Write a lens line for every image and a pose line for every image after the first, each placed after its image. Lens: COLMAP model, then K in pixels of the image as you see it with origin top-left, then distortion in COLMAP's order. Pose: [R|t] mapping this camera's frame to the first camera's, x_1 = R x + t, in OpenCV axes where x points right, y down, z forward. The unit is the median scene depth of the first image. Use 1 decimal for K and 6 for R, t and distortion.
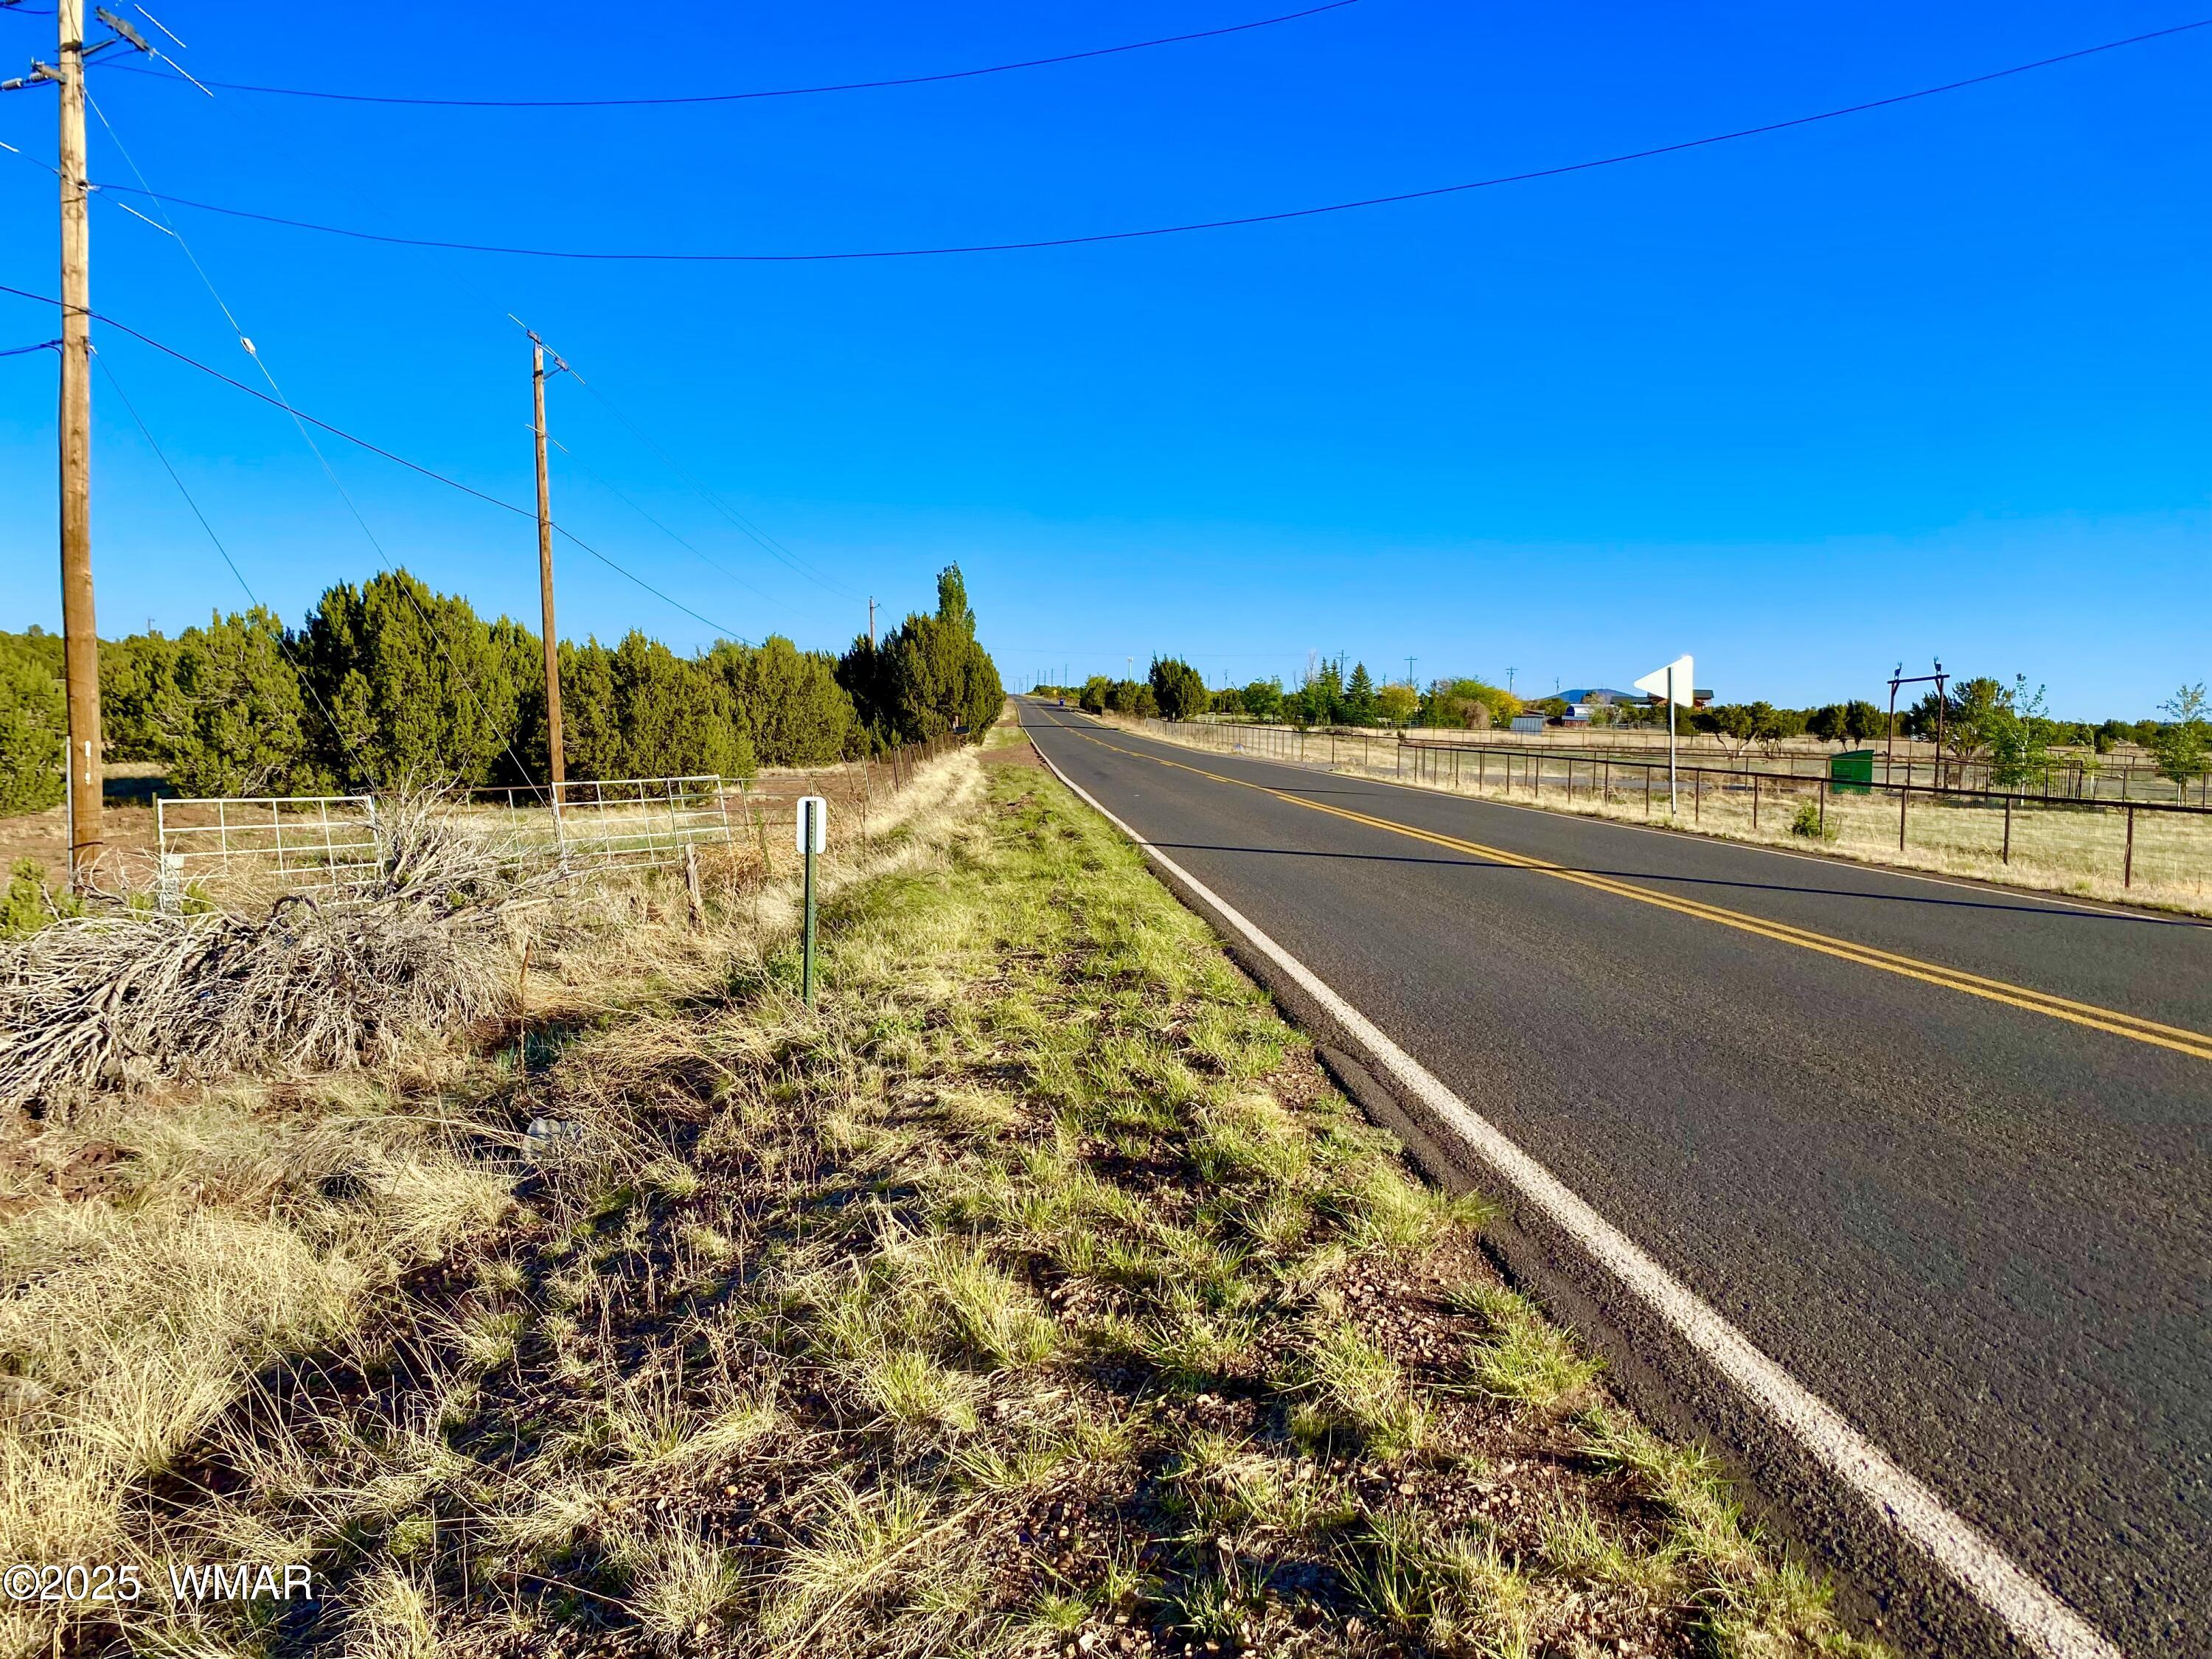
lens RADIAL K [[1654.6, 0, 1107.0], [0, 1654.6, 836.7], [0, 0, 1]] dist [0.057176, -0.006902]
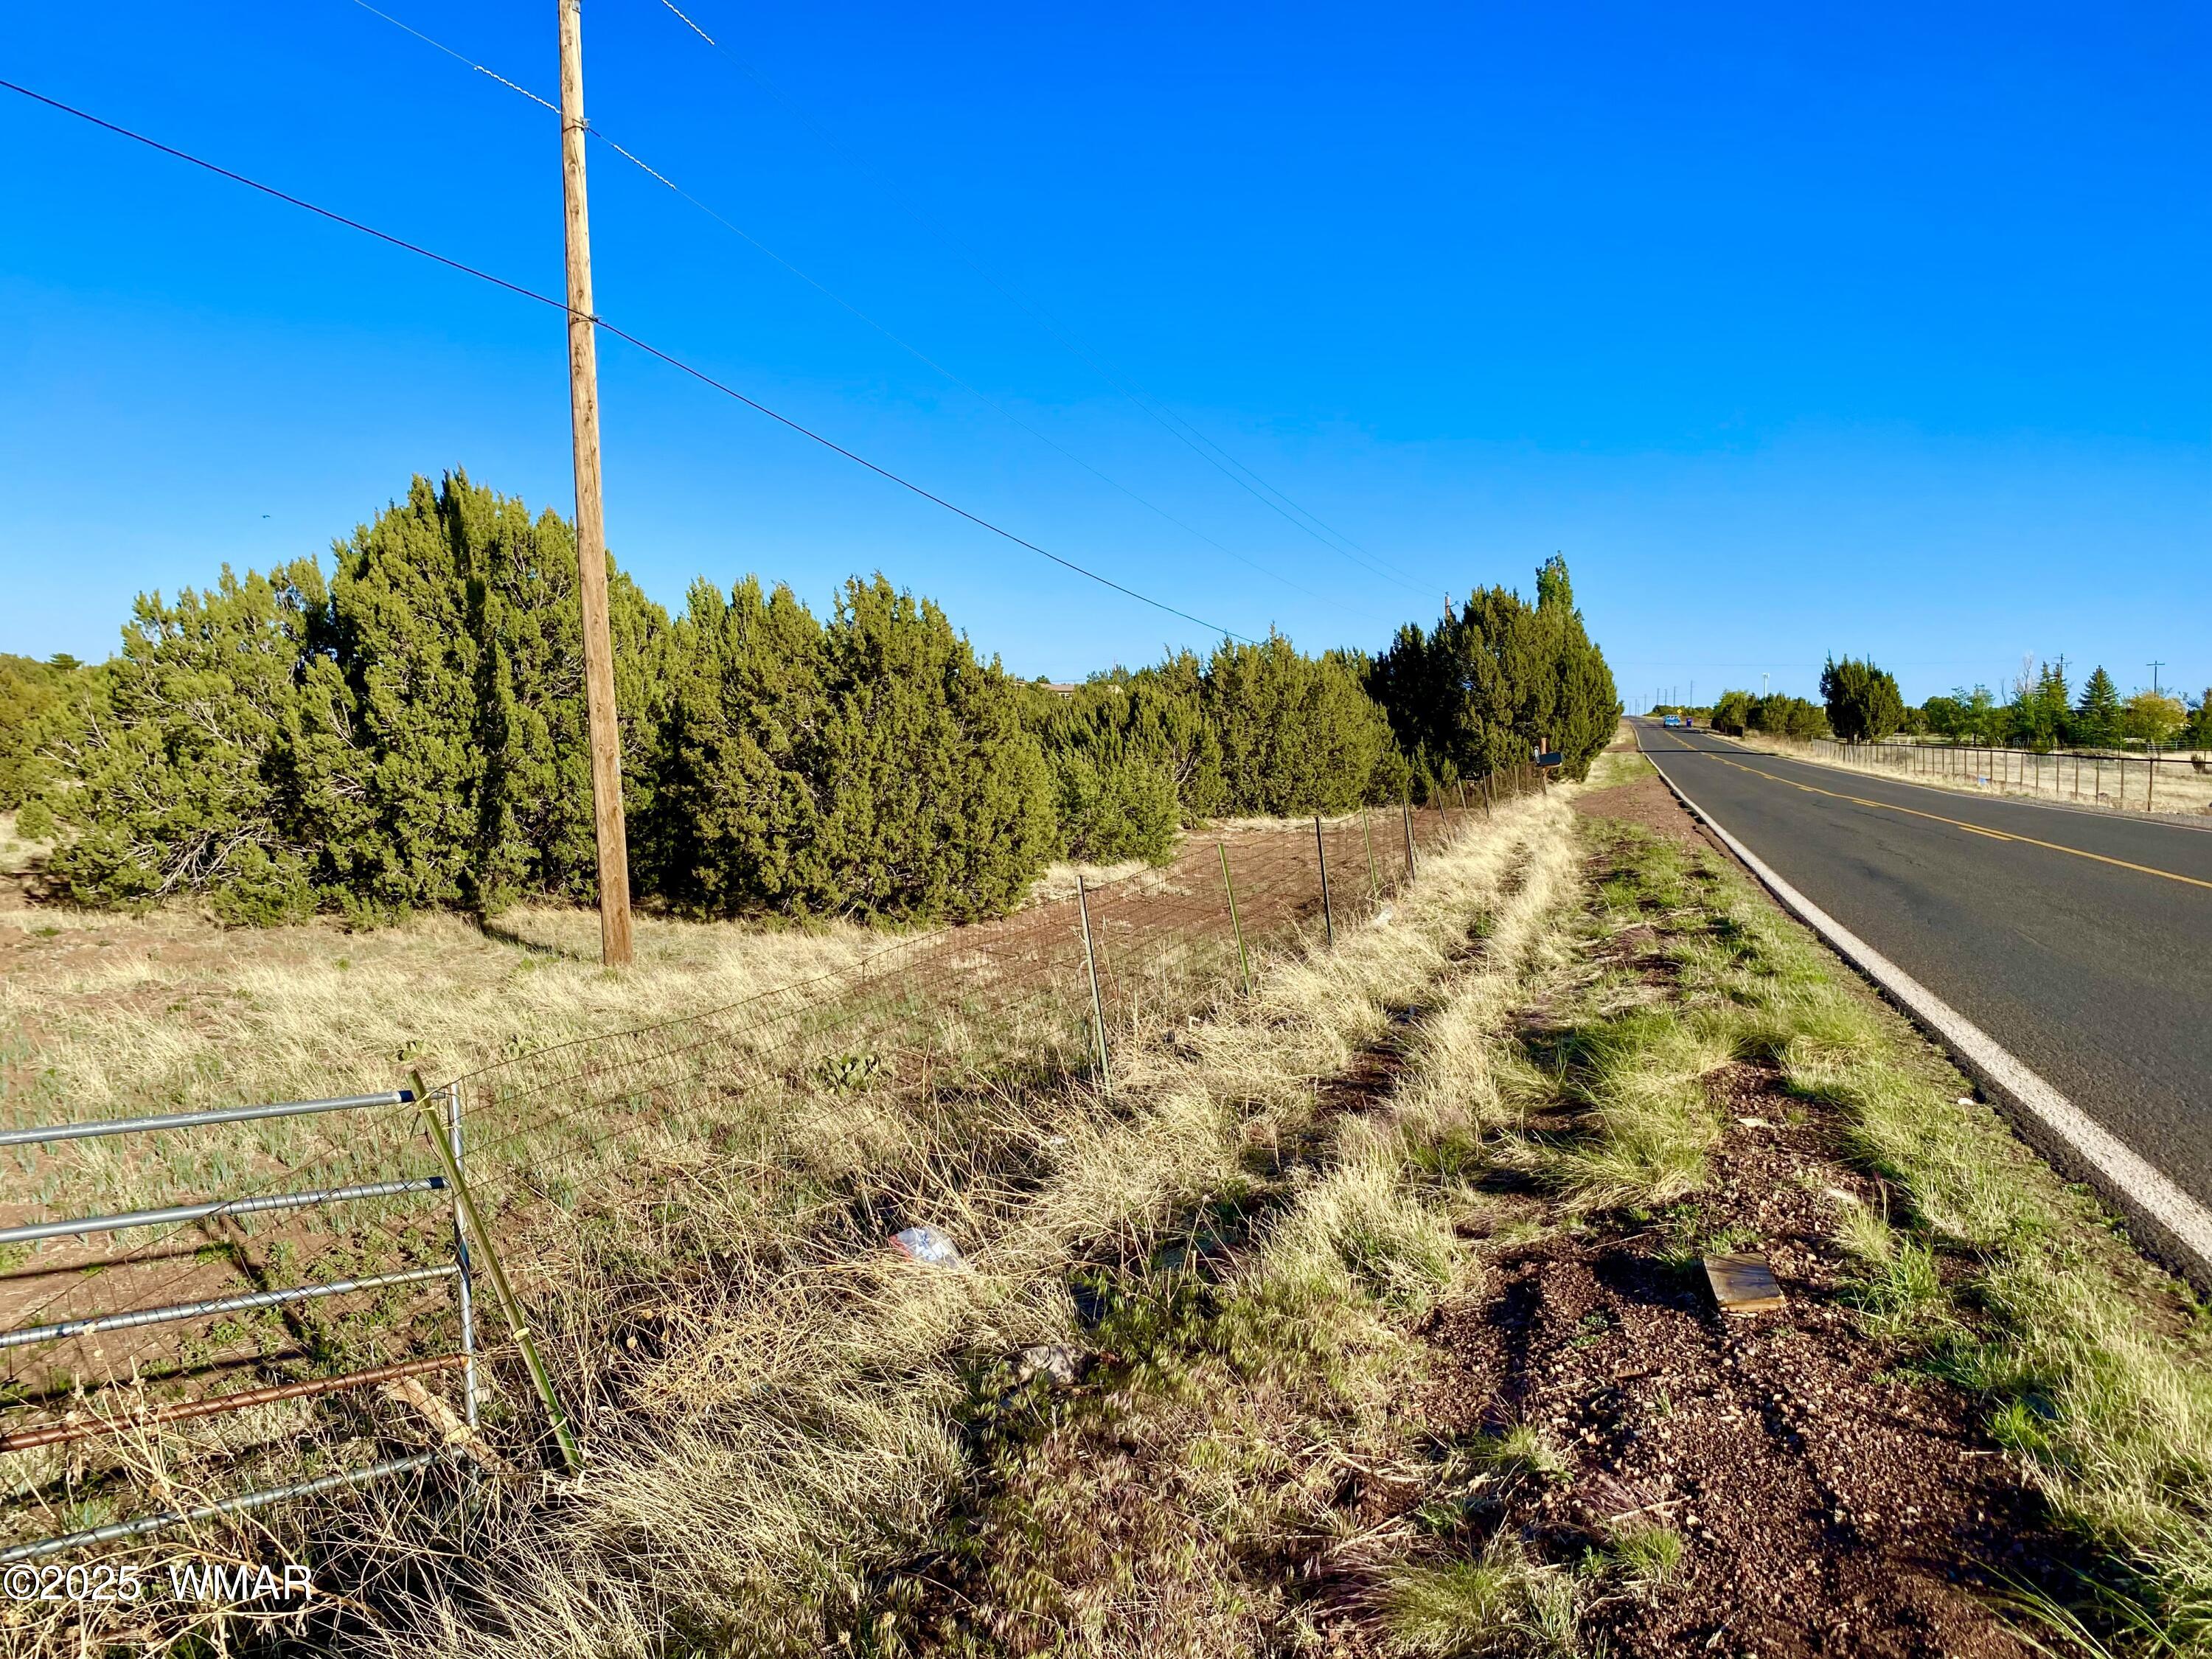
lens RADIAL K [[1654.6, 0, 1097.5], [0, 1654.6, 830.0], [0, 0, 1]] dist [0.057176, -0.006902]
pose [[0.934253, 0.011305, -0.356430, -0.019625], [-0.018315, 0.999699, -0.016297, -0.021292], [0.356139, 0.021753, 0.934180, 0.304066]]
